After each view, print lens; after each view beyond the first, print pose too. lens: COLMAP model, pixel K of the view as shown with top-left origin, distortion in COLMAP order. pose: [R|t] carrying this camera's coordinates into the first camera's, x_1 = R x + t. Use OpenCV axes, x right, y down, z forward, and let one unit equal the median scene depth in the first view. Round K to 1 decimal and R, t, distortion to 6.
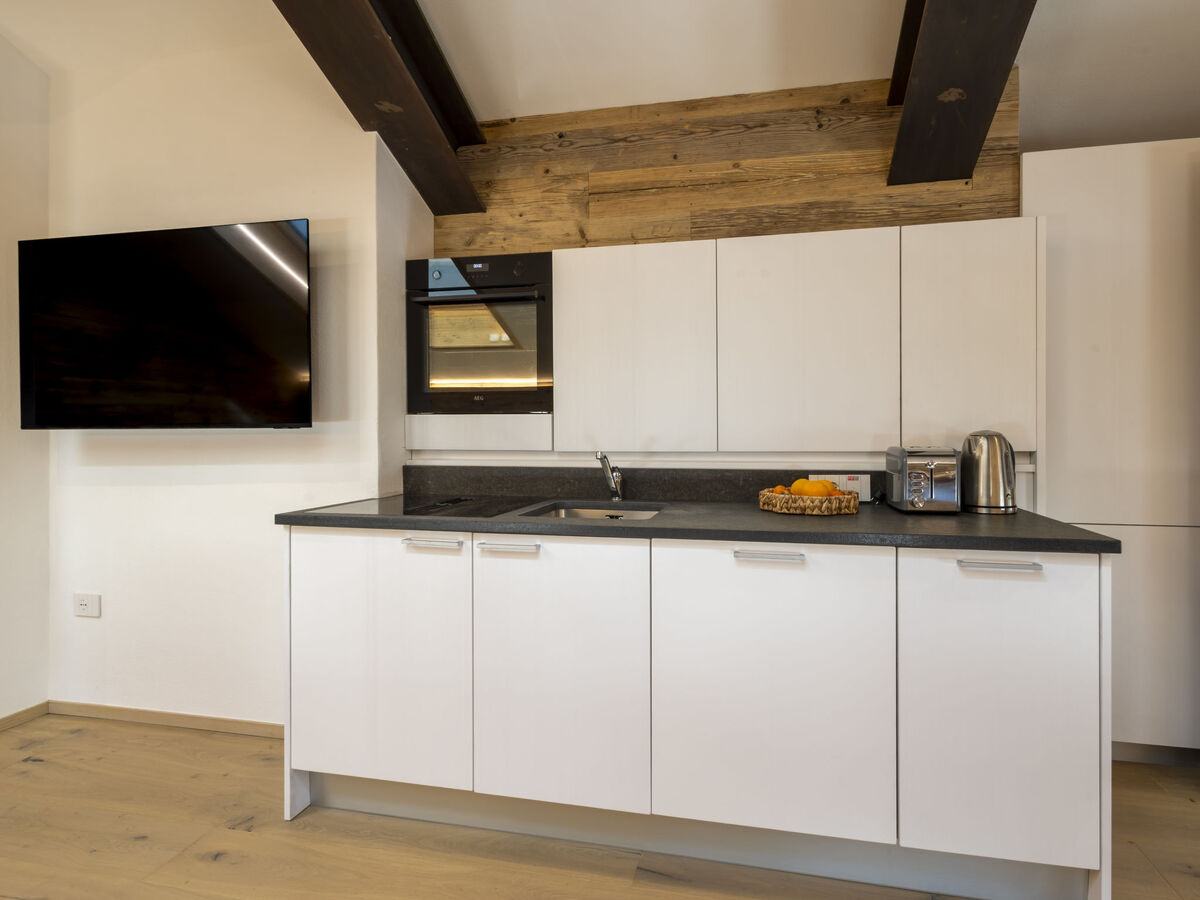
lens RADIAL K [[627.2, 0, 626.8], [0, 627.2, 435.0], [0, 0, 1]] dist [0.007923, -0.002037]
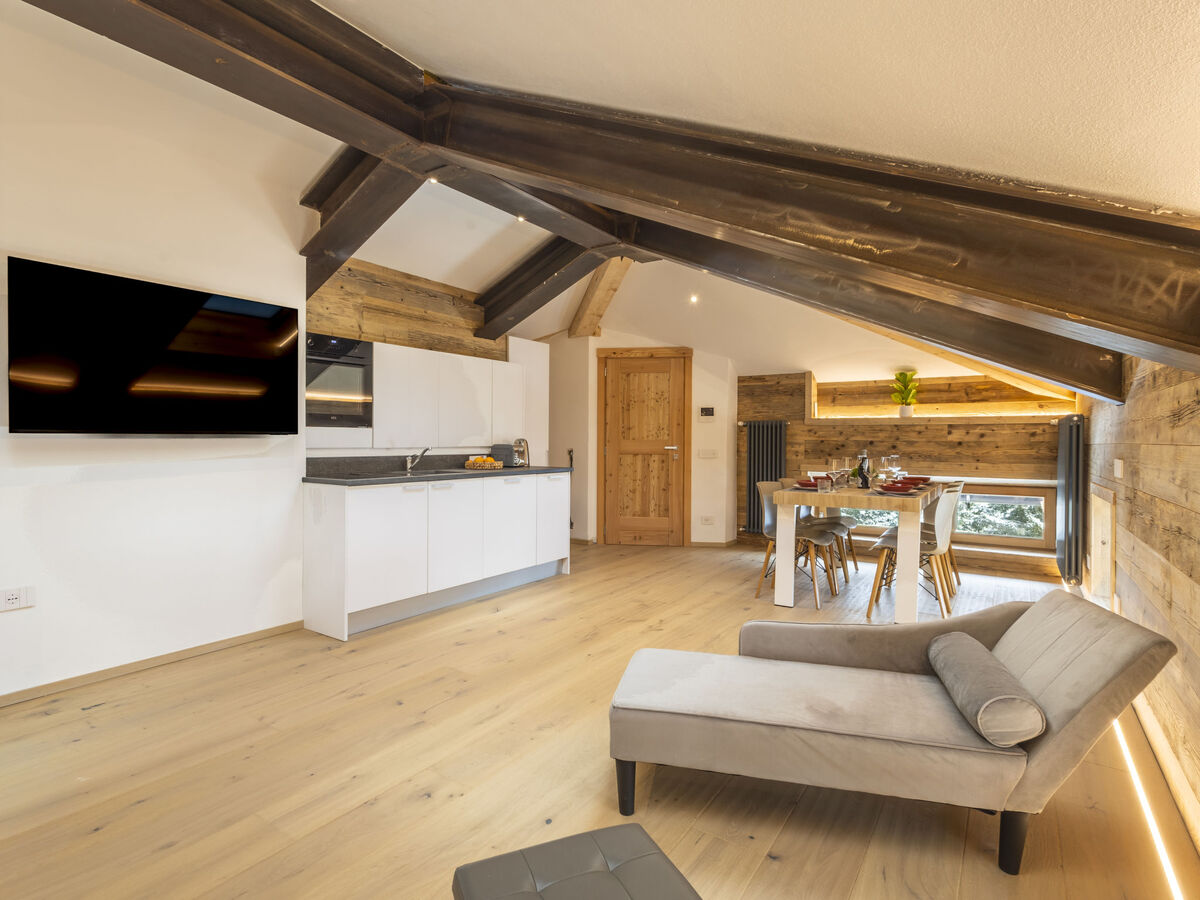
lens RADIAL K [[627.2, 0, 600.7], [0, 627.2, 443.2], [0, 0, 1]] dist [0.007923, -0.002037]
pose [[0.366430, -0.001869, 0.930444, -1.563390], [-0.001296, 0.999996, 0.002519, 0.005481], [-0.930445, -0.002128, 0.366426, -0.318284]]
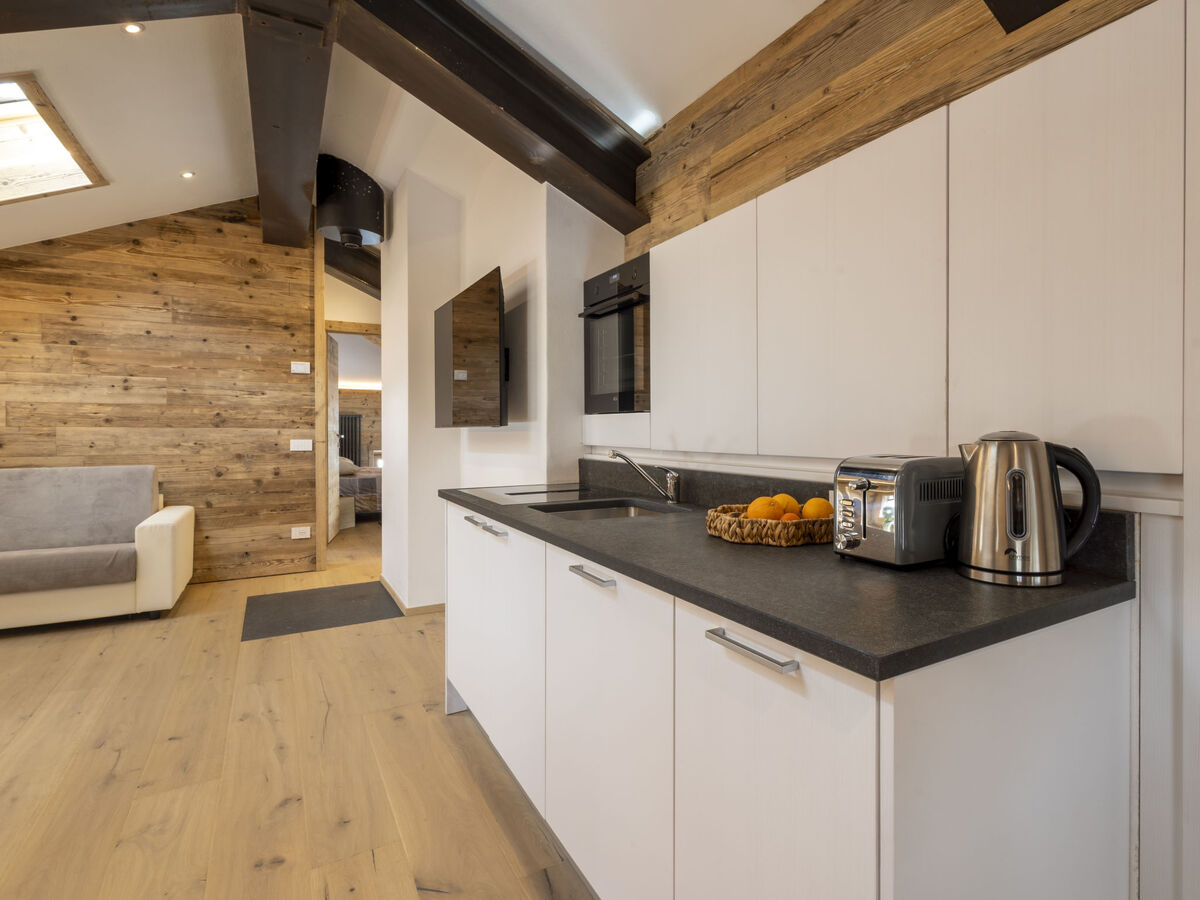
lens RADIAL K [[627.2, 0, 665.7], [0, 627.2, 432.2], [0, 0, 1]] dist [0.007923, -0.002037]
pose [[0.689888, 0.005356, -0.723896, 0.602564], [-0.003411, 0.999986, 0.004148, -0.006116], [0.723908, -0.000393, 0.689897, 0.312999]]
